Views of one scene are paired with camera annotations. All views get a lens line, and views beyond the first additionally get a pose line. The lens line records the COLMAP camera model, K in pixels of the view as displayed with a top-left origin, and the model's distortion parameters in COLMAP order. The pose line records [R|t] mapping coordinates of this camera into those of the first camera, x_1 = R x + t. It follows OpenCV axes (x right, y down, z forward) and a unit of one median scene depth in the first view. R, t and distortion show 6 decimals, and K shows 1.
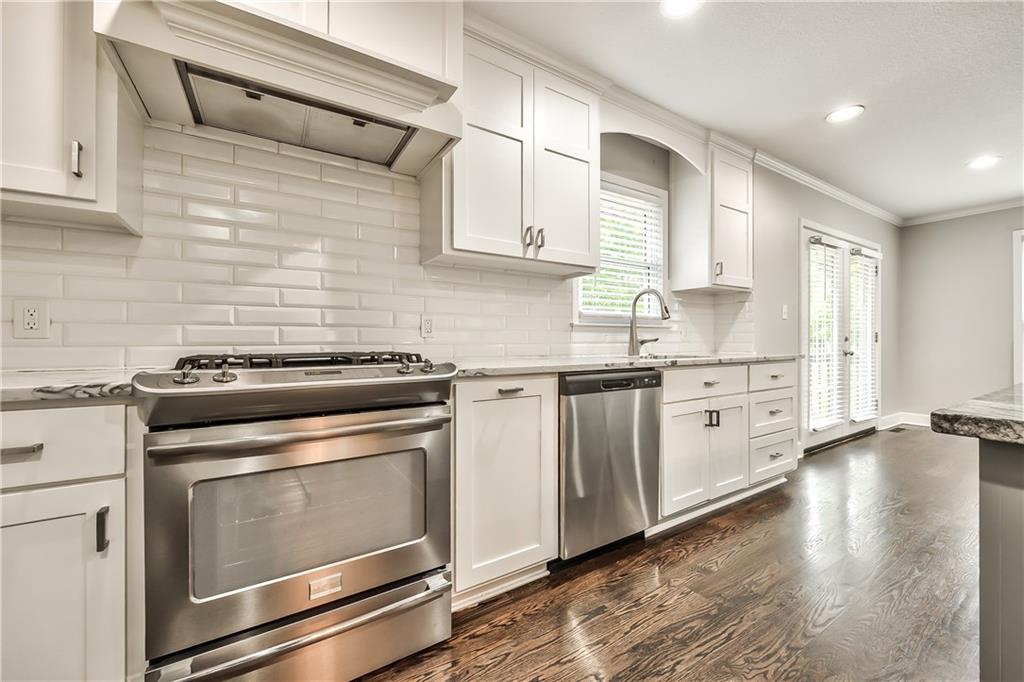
lens RADIAL K [[402.4, 0, 512.0], [0, 402.4, 341.0], [0, 0, 1]] dist [0.000268, 0.000074]
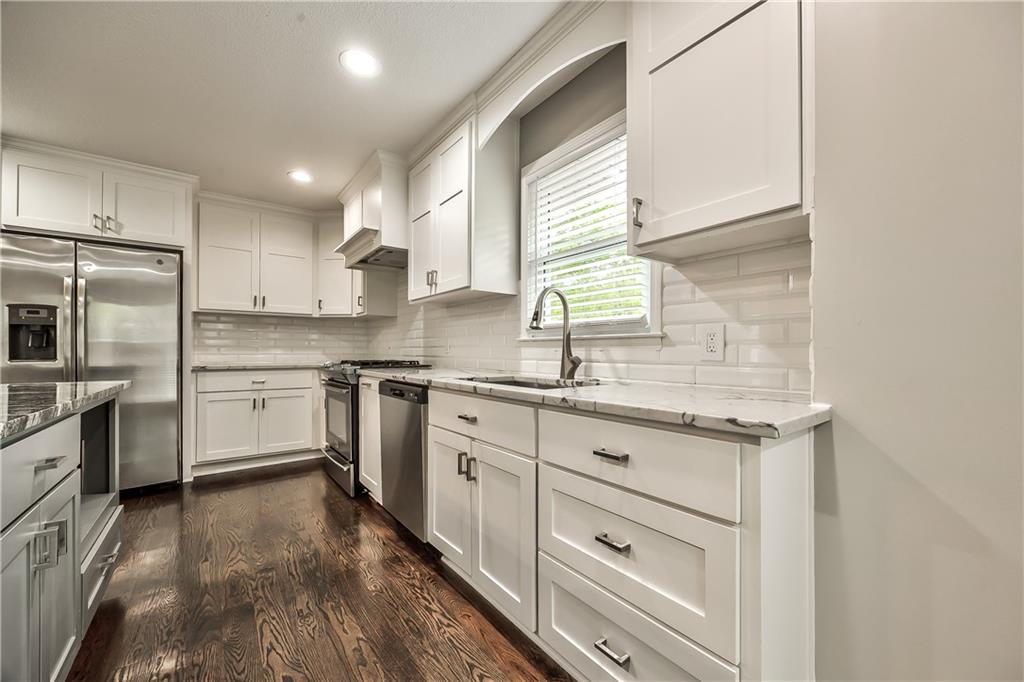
lens RADIAL K [[400.3, 0, 525.5], [0, 400.3, 349.6], [0, 0, 1]] dist [-0.001142, -0.000084]
pose [[0.101373, -0.003529, -0.994842, 1.389591], [-0.002792, 0.999989, -0.003832, -0.018591], [0.994845, 0.003166, 0.101362, 1.161417]]
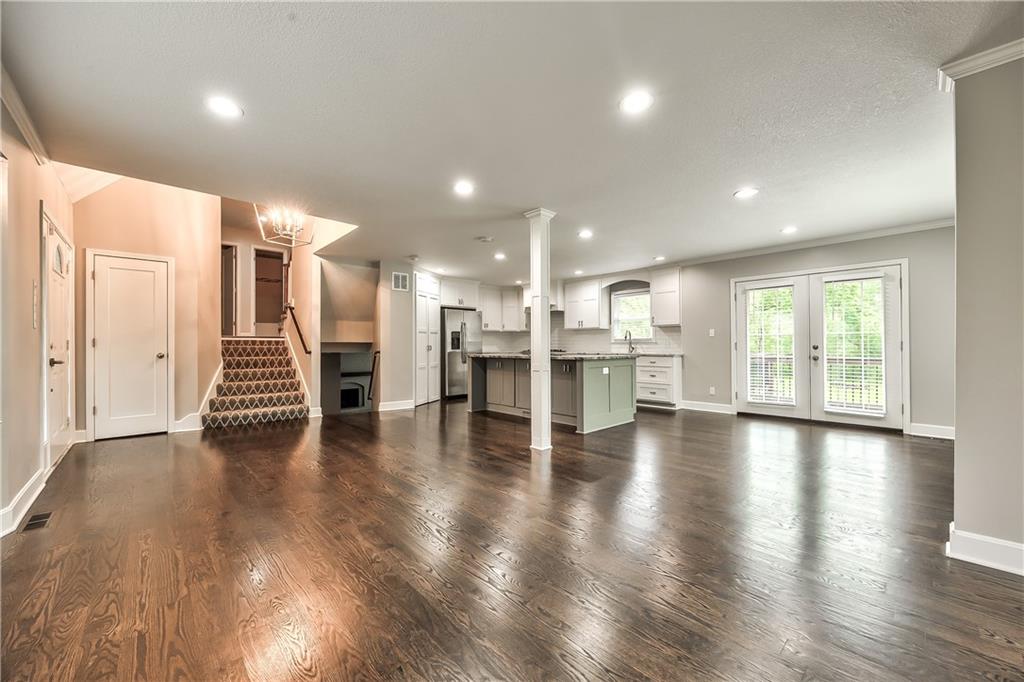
lens RADIAL K [[393.6, 0, 510.6], [0, 393.6, 341.7], [0, 0, 1]] dist [-0.000234, -0.000270]
pose [[0.188372, -0.008932, -0.982057, 3.954371], [0.001186, 0.999960, -0.008867, -0.025769], [0.982097, 0.000506, 0.188375, -0.495506]]
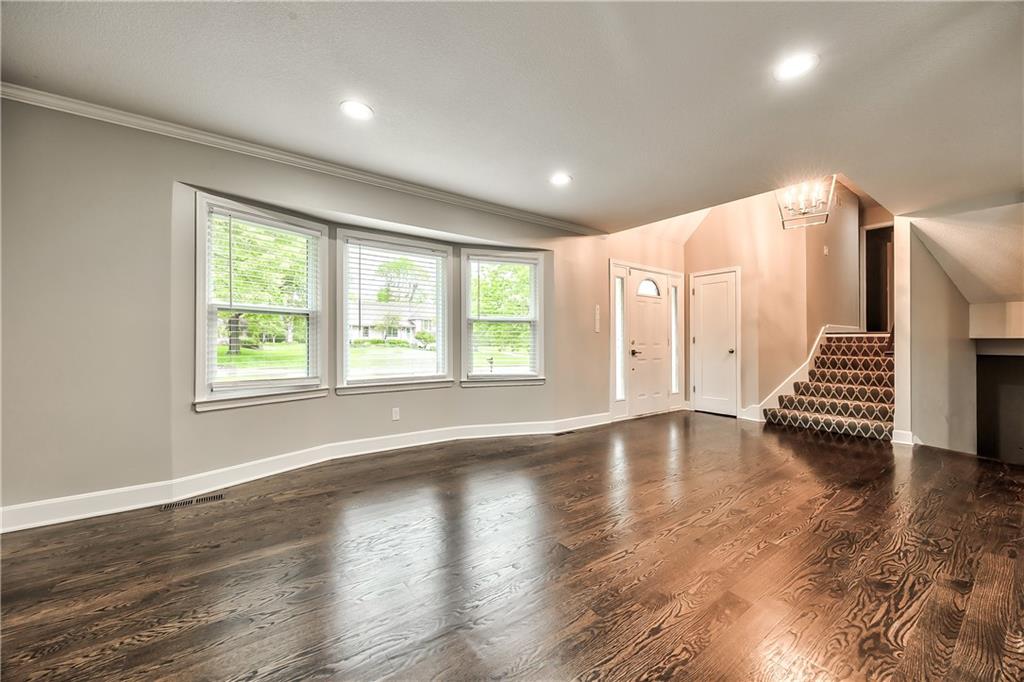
lens RADIAL K [[391.7, 0, 511.4], [0, 391.7, 343.0], [0, 0, 1]] dist [-0.001421, -0.000055]
pose [[-0.997404, -0.003283, -0.071930, 2.981127], [-0.003418, 0.999993, 0.001758, -0.021366], [0.071923, 0.002000, -0.997408, 0.569001]]
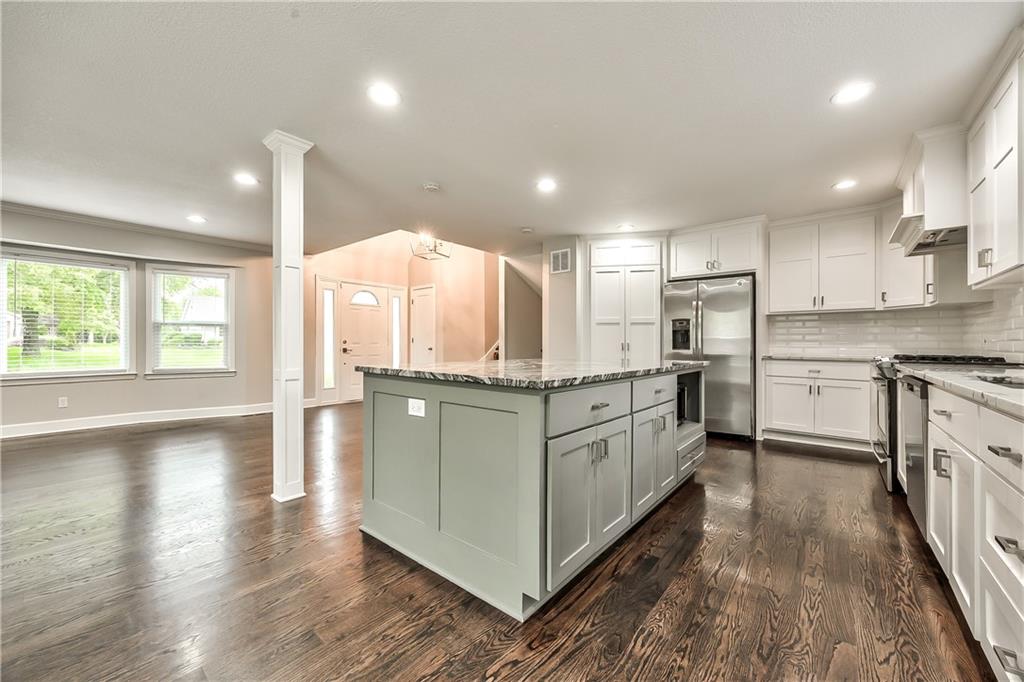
lens RADIAL K [[391.7, 0, 511.4], [0, 391.7, 343.0], [0, 0, 1]] dist [-0.001421, -0.000055]
pose [[-0.950006, -0.003069, -0.312217, 1.622019], [-0.003184, 0.999995, -0.000140, -0.019289], [0.312216, 0.000861, -0.950011, 1.598257]]
